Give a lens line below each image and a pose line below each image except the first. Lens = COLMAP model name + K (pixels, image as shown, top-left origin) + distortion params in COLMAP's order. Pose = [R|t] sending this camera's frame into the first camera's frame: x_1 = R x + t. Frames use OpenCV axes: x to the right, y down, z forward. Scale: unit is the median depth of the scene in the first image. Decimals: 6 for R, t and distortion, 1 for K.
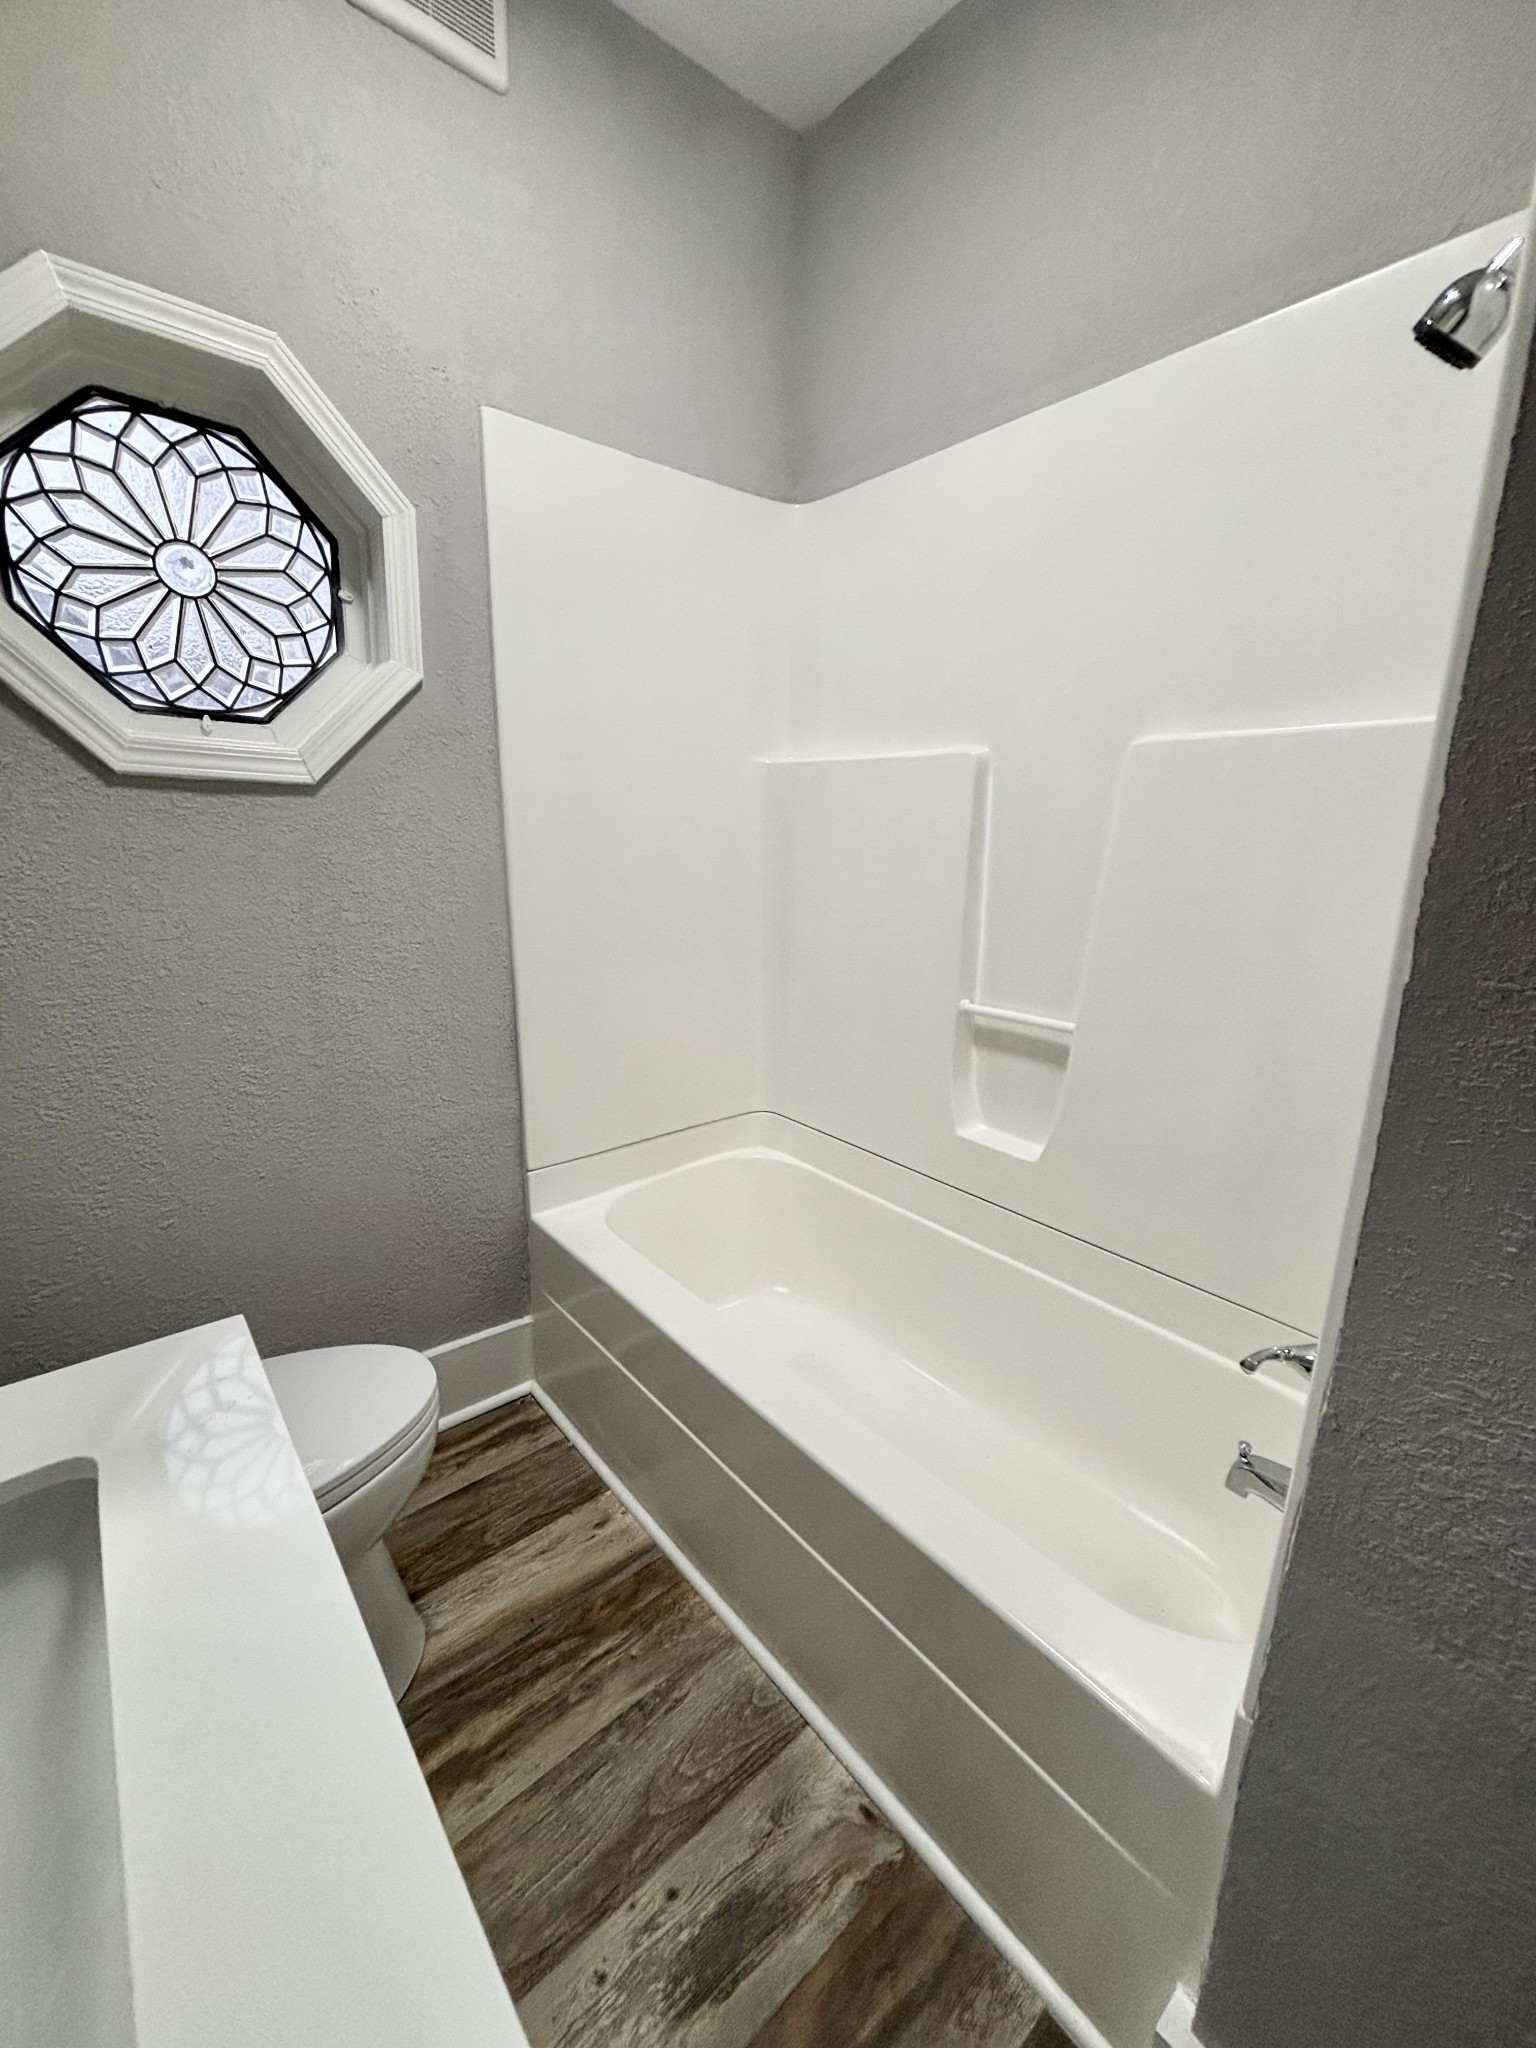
lens RADIAL K [[827.1, 0, 749.3], [0, 827.1, 1022.3], [0, 0, 1]] dist [-0.001700, 0.002678]
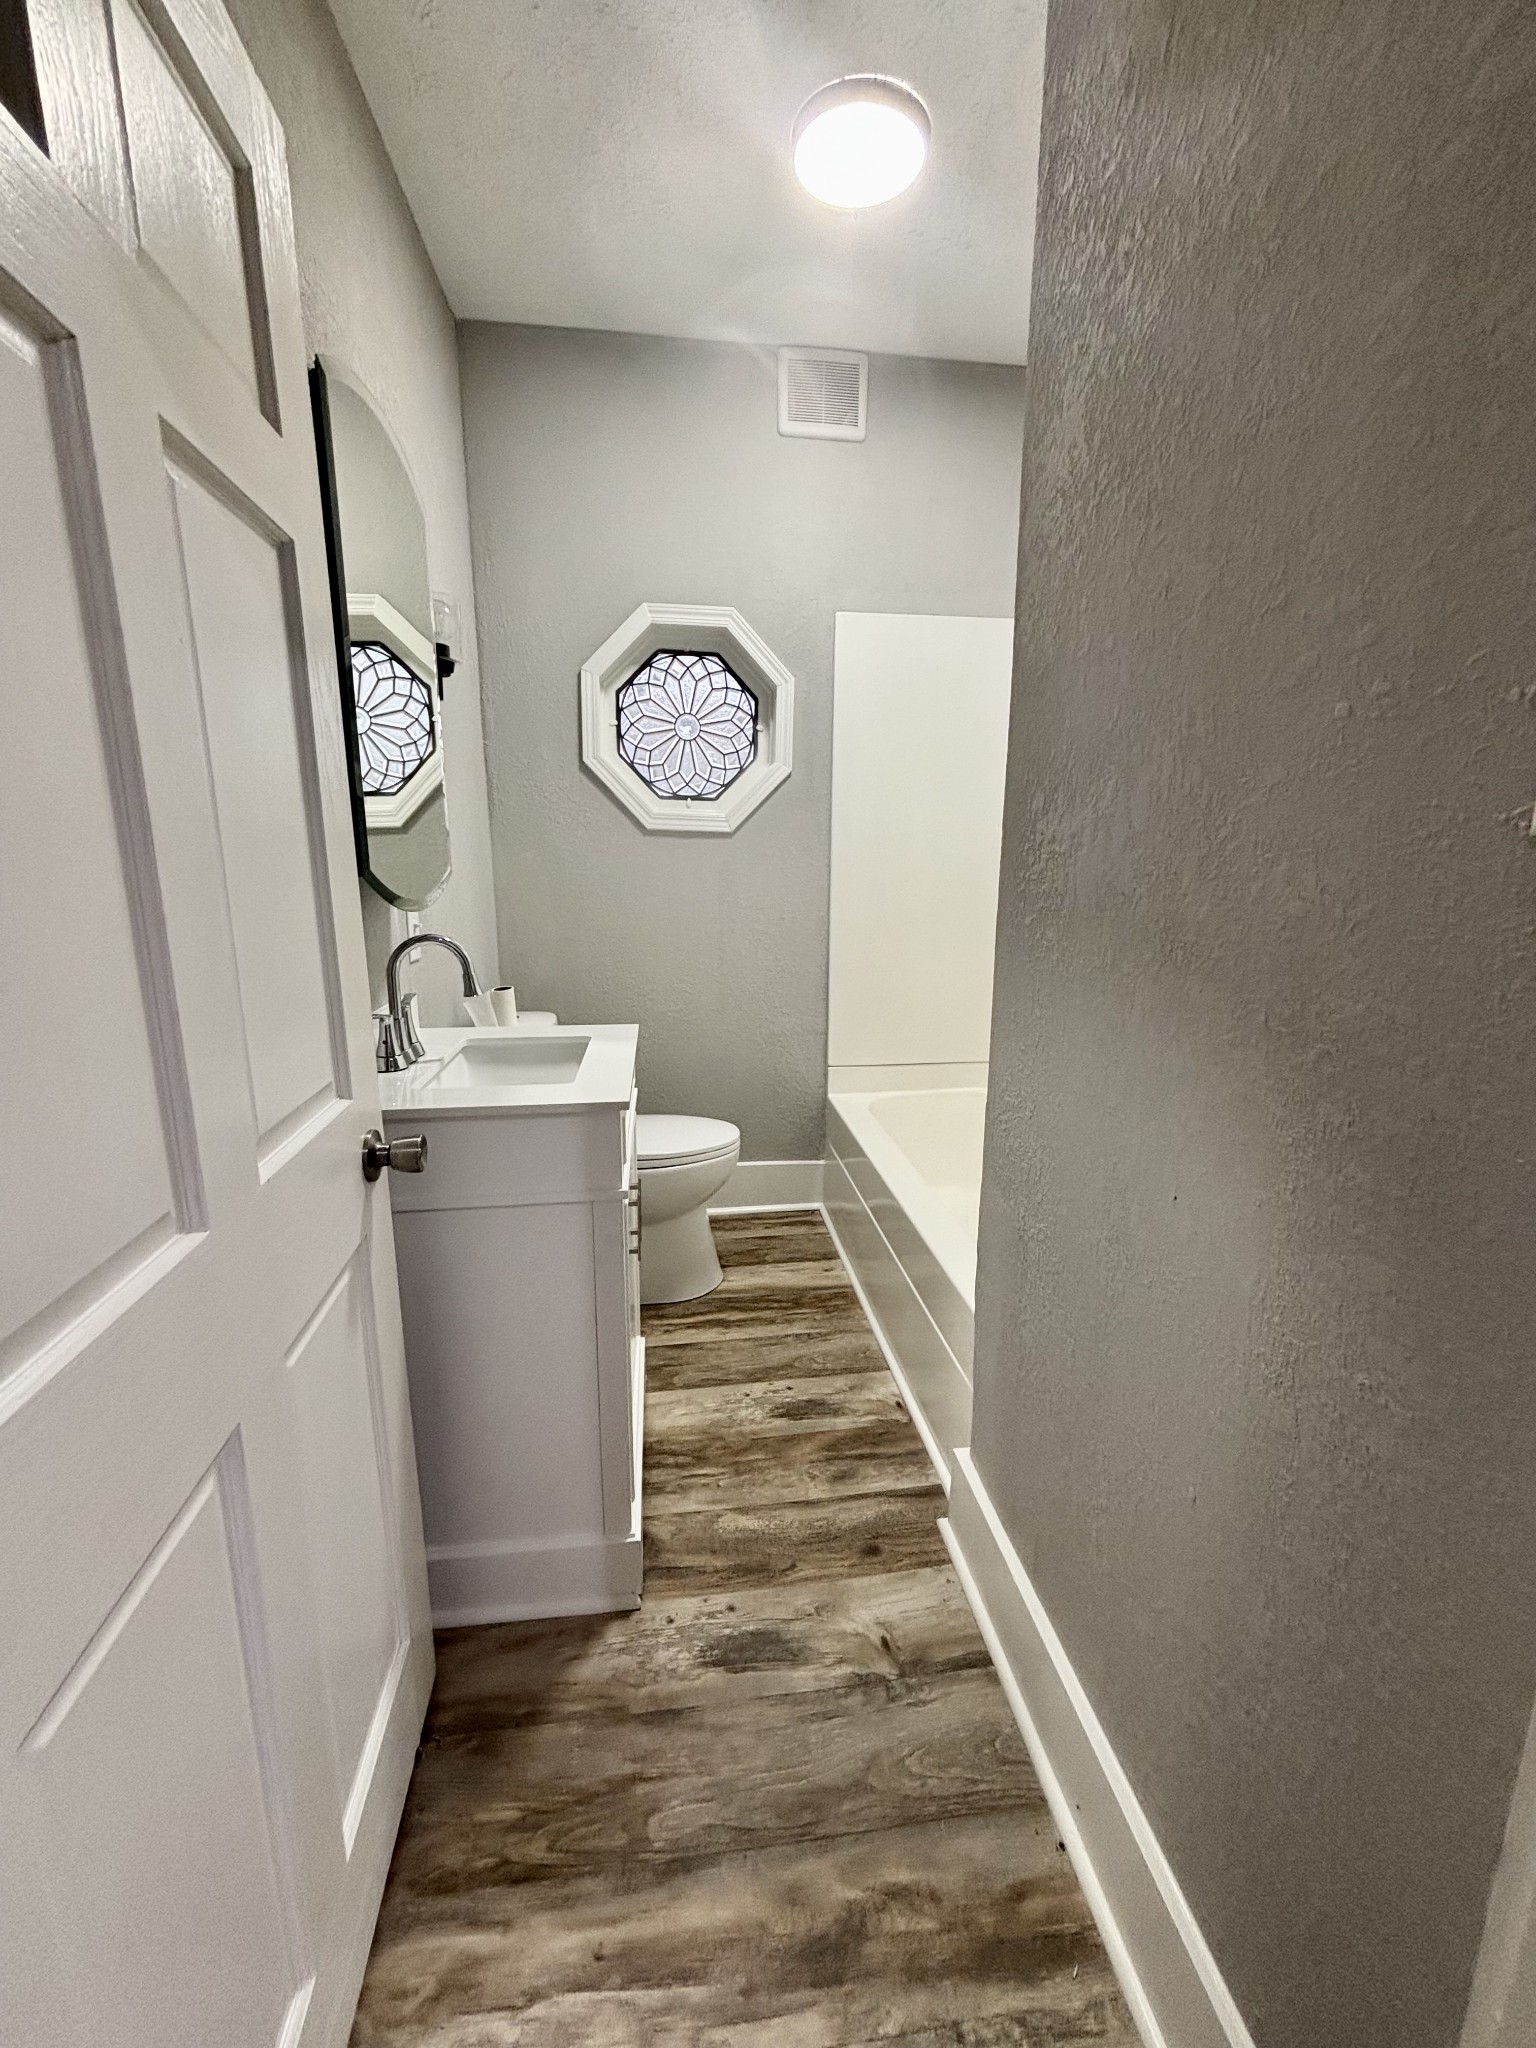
lens RADIAL K [[827.1, 0, 748.7], [0, 827.1, 1044.0], [0, 0, 1]] dist [-0.001700, 0.002678]
pose [[0.833194, 0.114266, -0.541046, 0.617840], [-0.117892, 0.992629, 0.028088, 0.144882], [0.540267, 0.040382, 0.840524, -0.578532]]
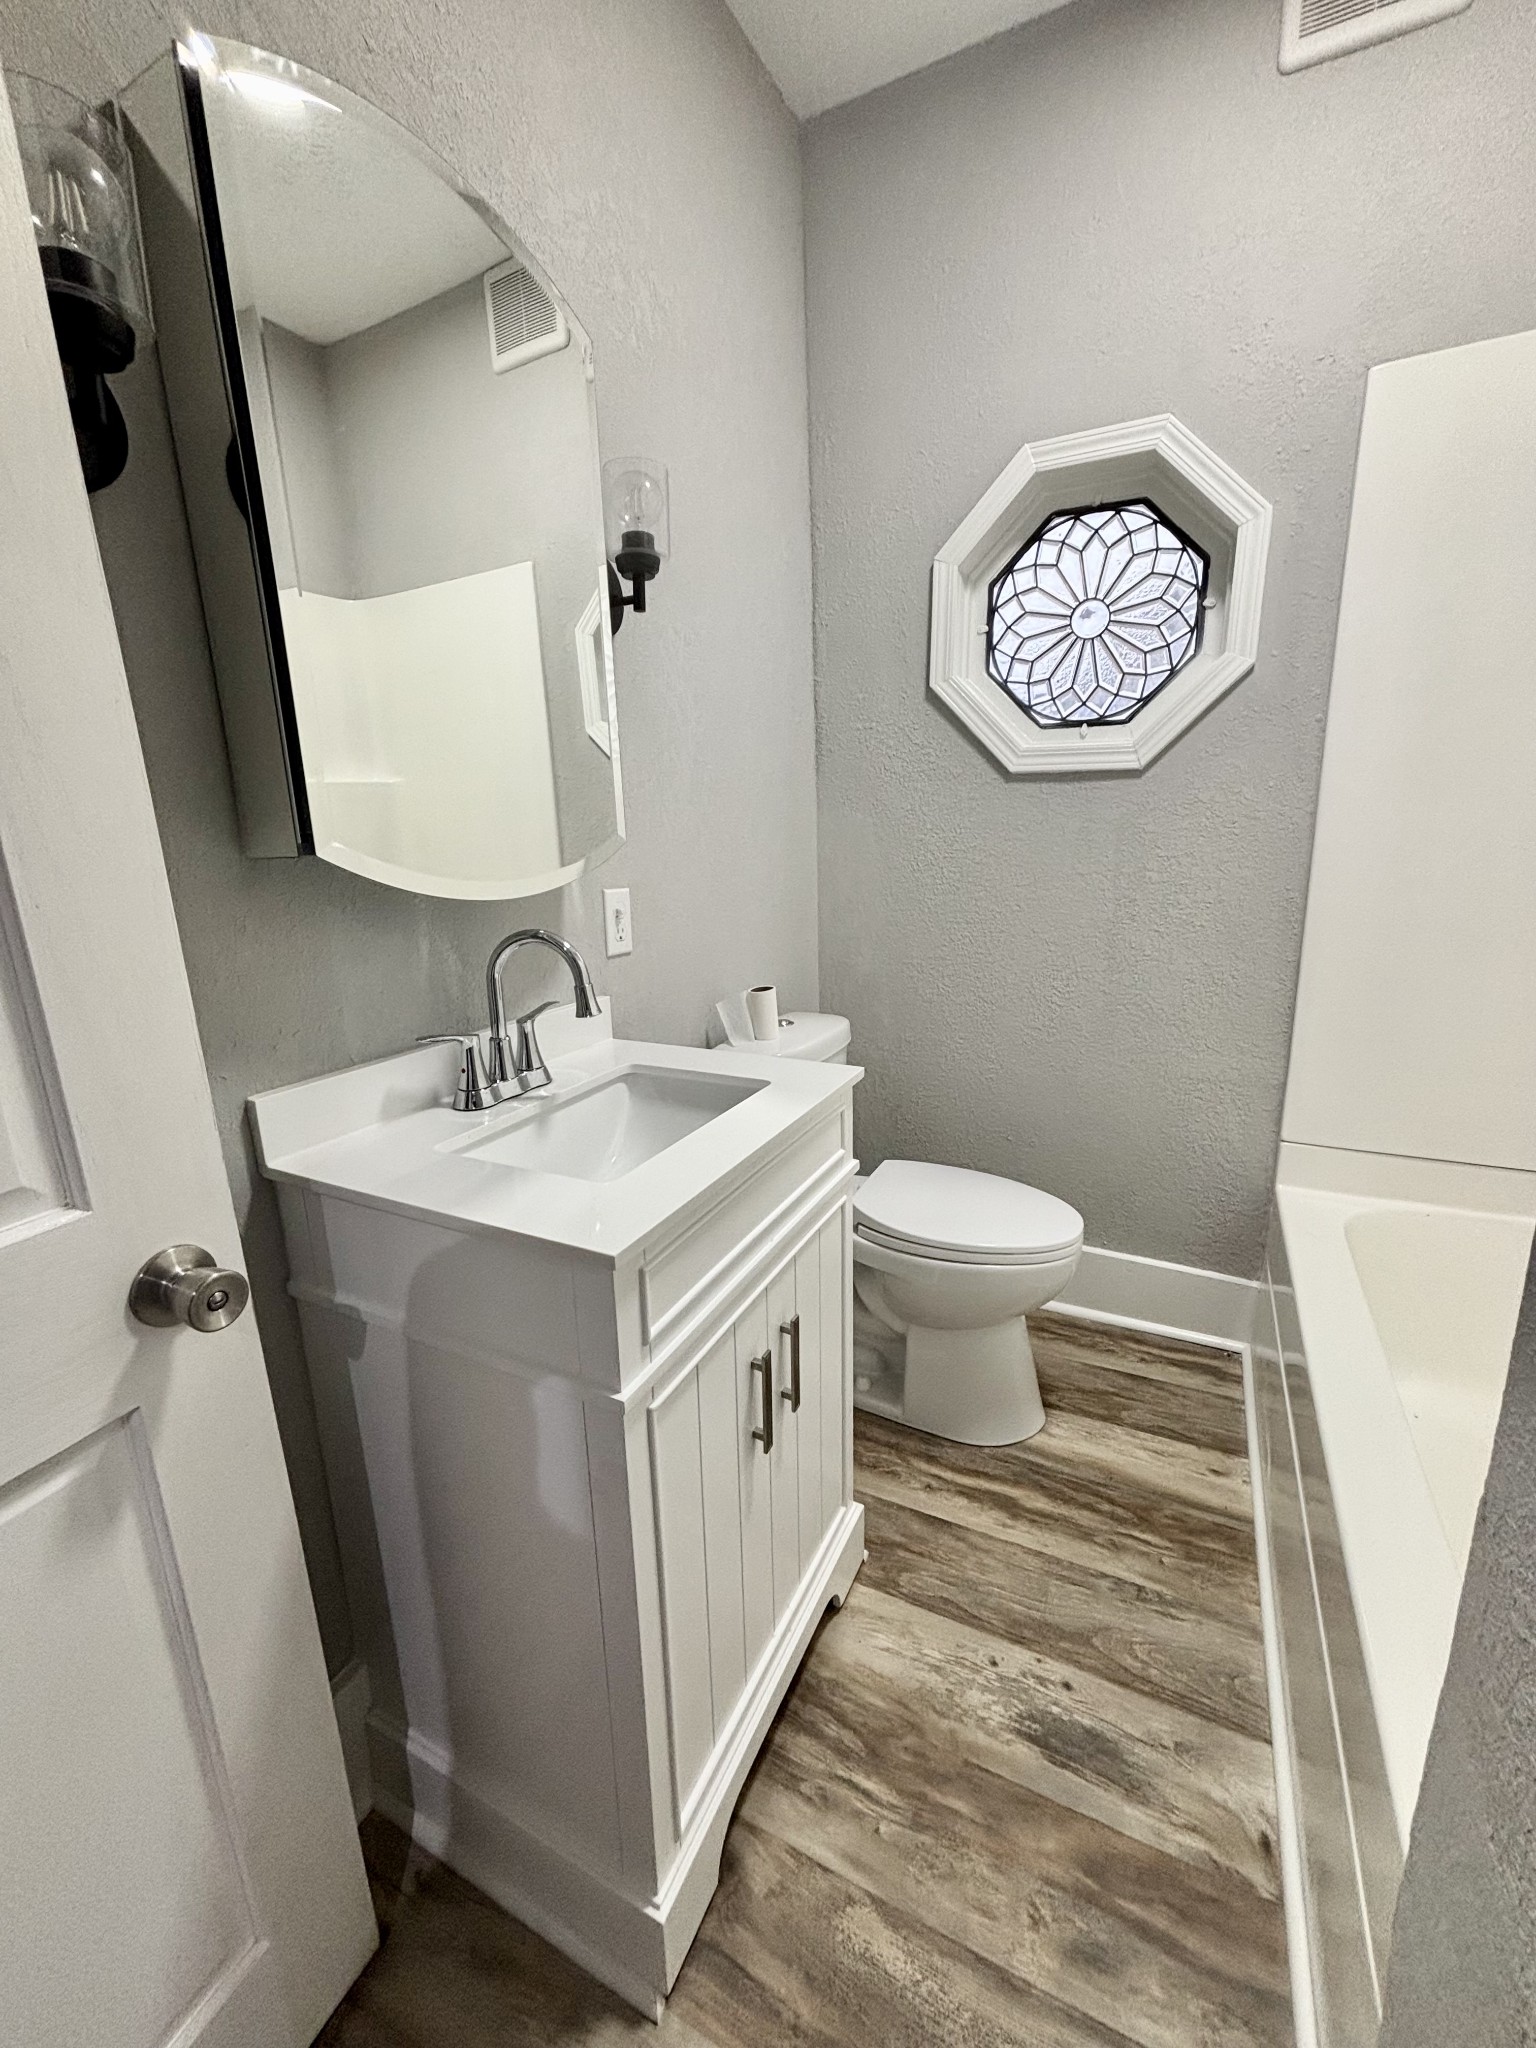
lens RADIAL K [[827.1, 0, 765.0], [0, 827.1, 1025.1], [0, 0, 1]] dist [-0.001700, 0.002678]
pose [[0.388575, 0.196323, -0.900259, 0.484247], [-0.172683, 0.975242, 0.138140, 0.017889], [0.905091, 0.101782, 0.412857, 0.005005]]
